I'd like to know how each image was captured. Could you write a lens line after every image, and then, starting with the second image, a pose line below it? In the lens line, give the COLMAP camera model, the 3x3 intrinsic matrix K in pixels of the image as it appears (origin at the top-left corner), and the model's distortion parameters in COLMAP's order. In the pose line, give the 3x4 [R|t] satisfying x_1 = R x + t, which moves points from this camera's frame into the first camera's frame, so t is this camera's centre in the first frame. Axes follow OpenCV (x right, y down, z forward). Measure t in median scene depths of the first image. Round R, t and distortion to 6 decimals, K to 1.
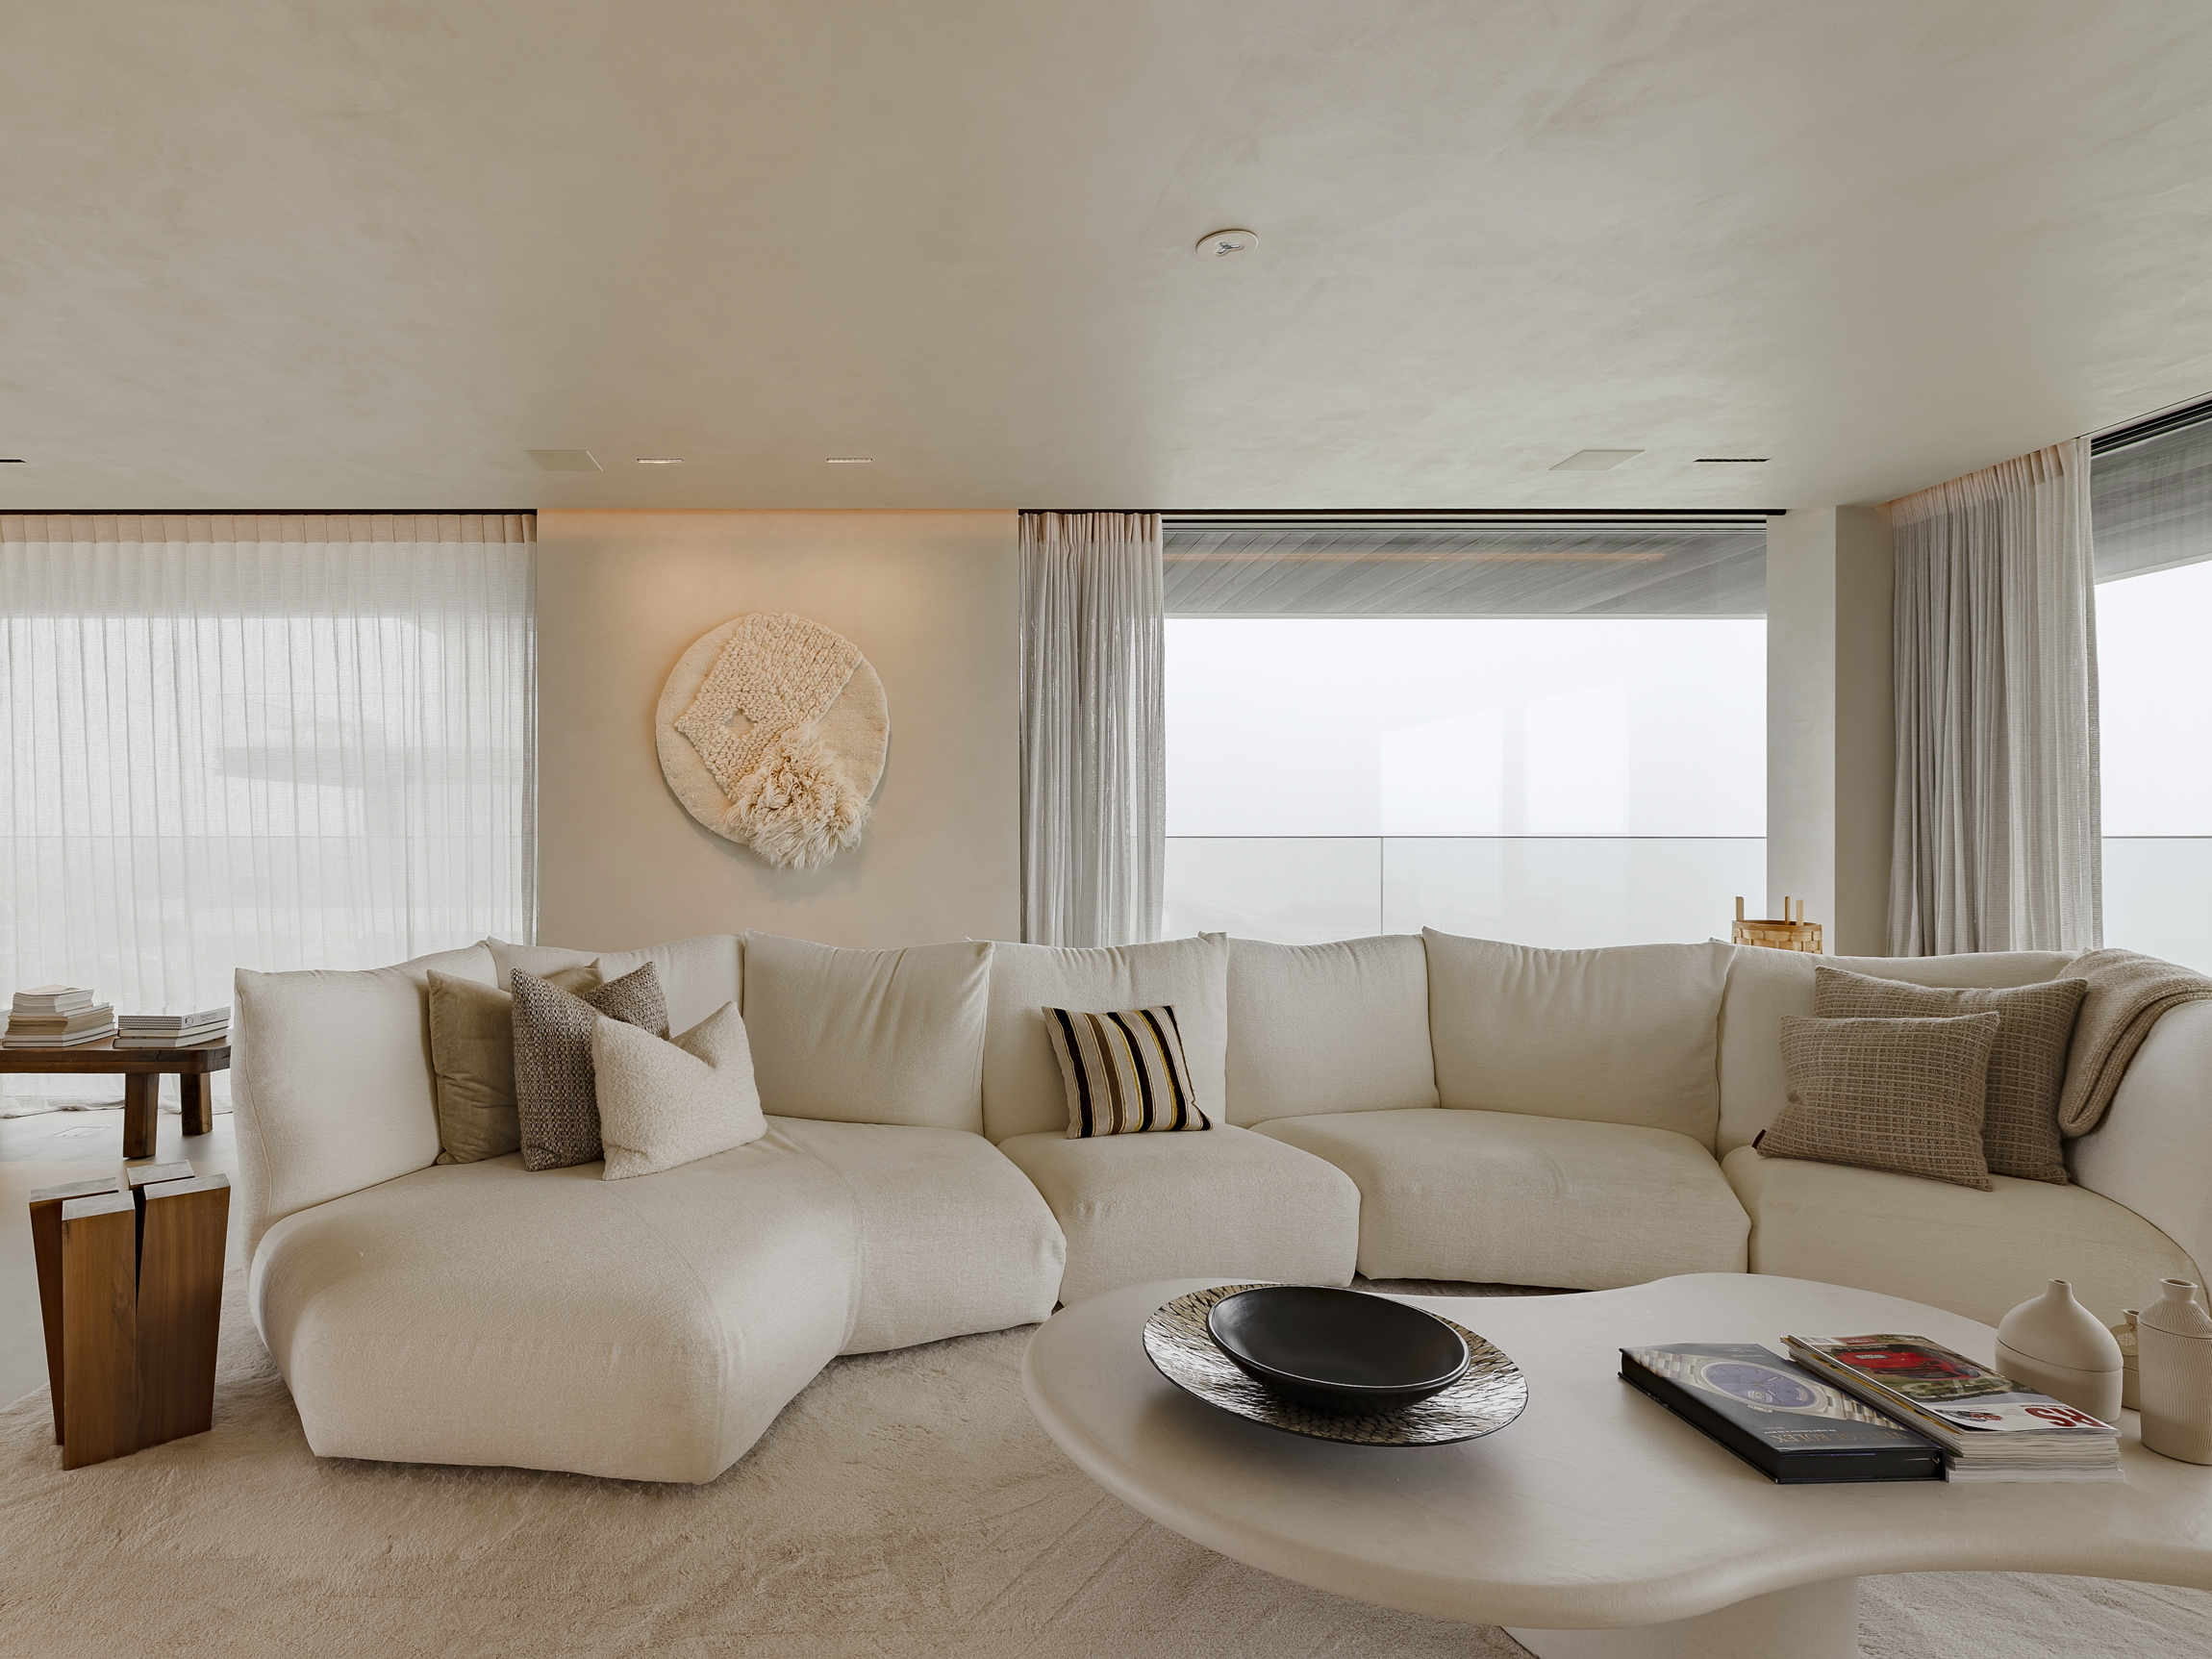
lens RADIAL K [[1166.7, 0, 1098.4], [0, 1166.7, 842.5], [0, 0, 1]] dist [0.000555, 0.000632]
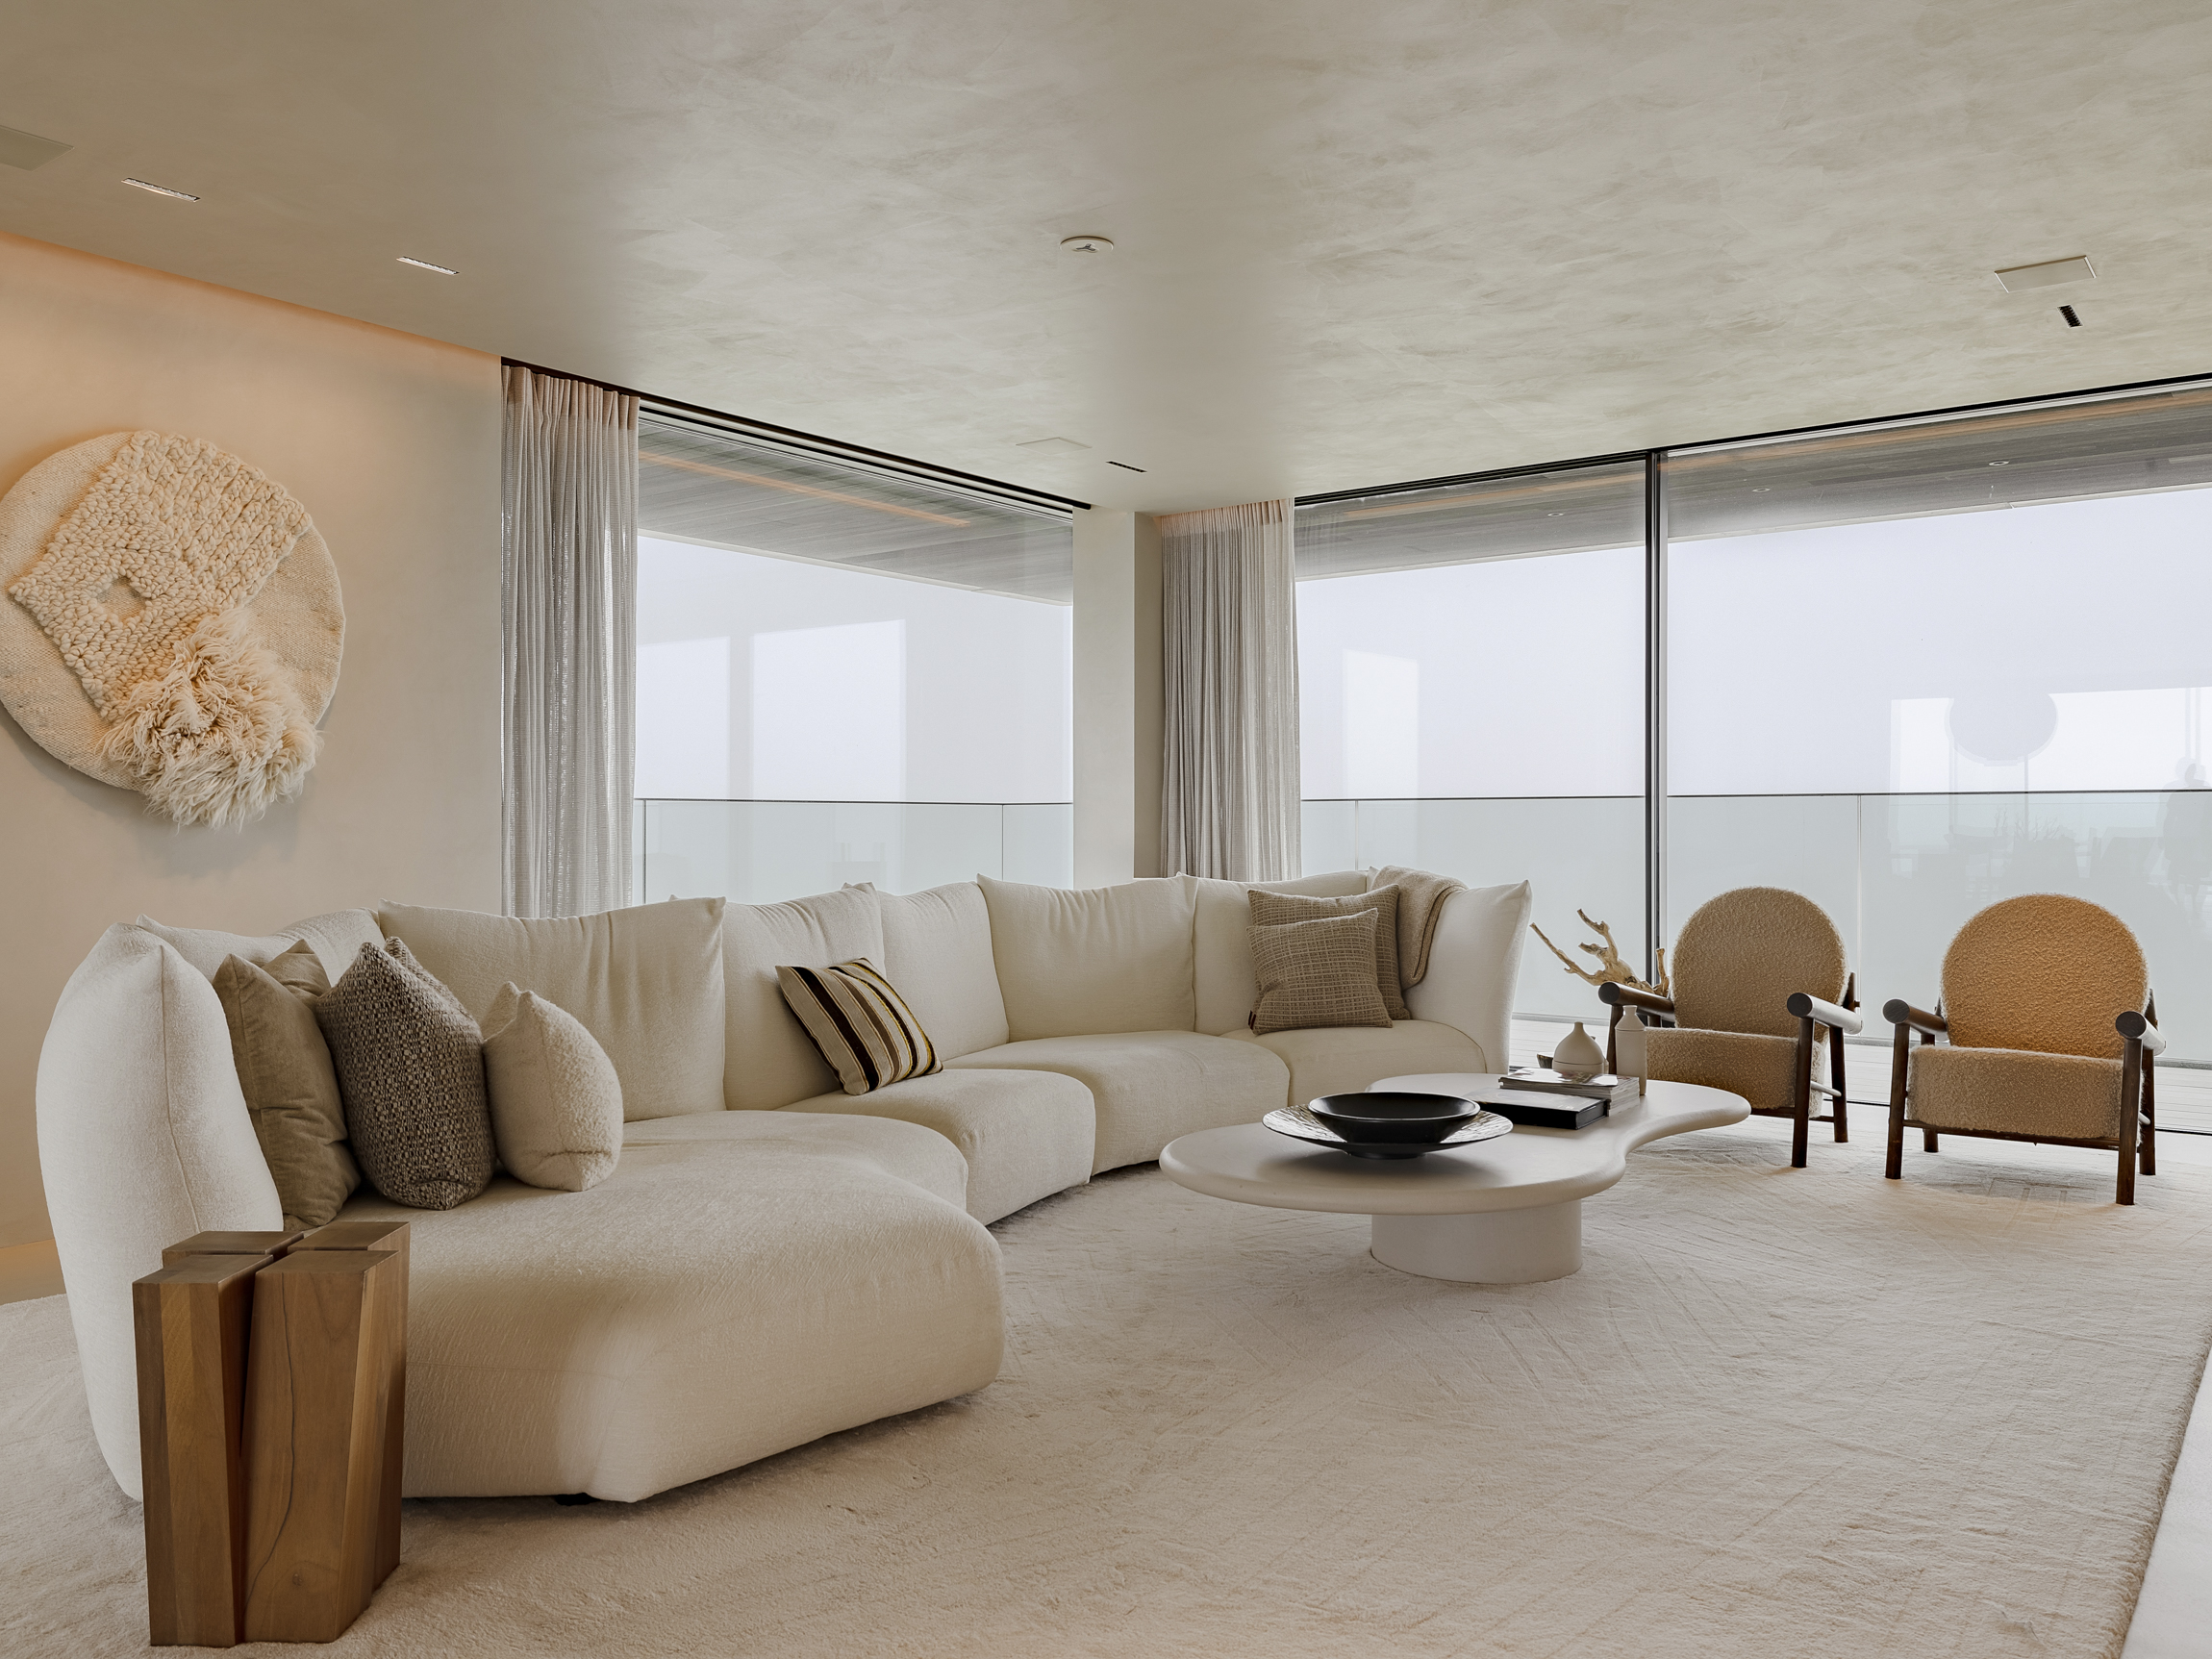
lens RADIAL K [[1777.7, 0, 1104.4], [0, 1777.7, 845.9], [0, 0, 1]] dist [0.010539, -0.007044]
pose [[0.575733, -0.011224, 0.817561, -0.801753], [0.011619, 0.999917, 0.005545, 0.033965], [-0.817555, 0.006307, 0.575816, 0.003066]]
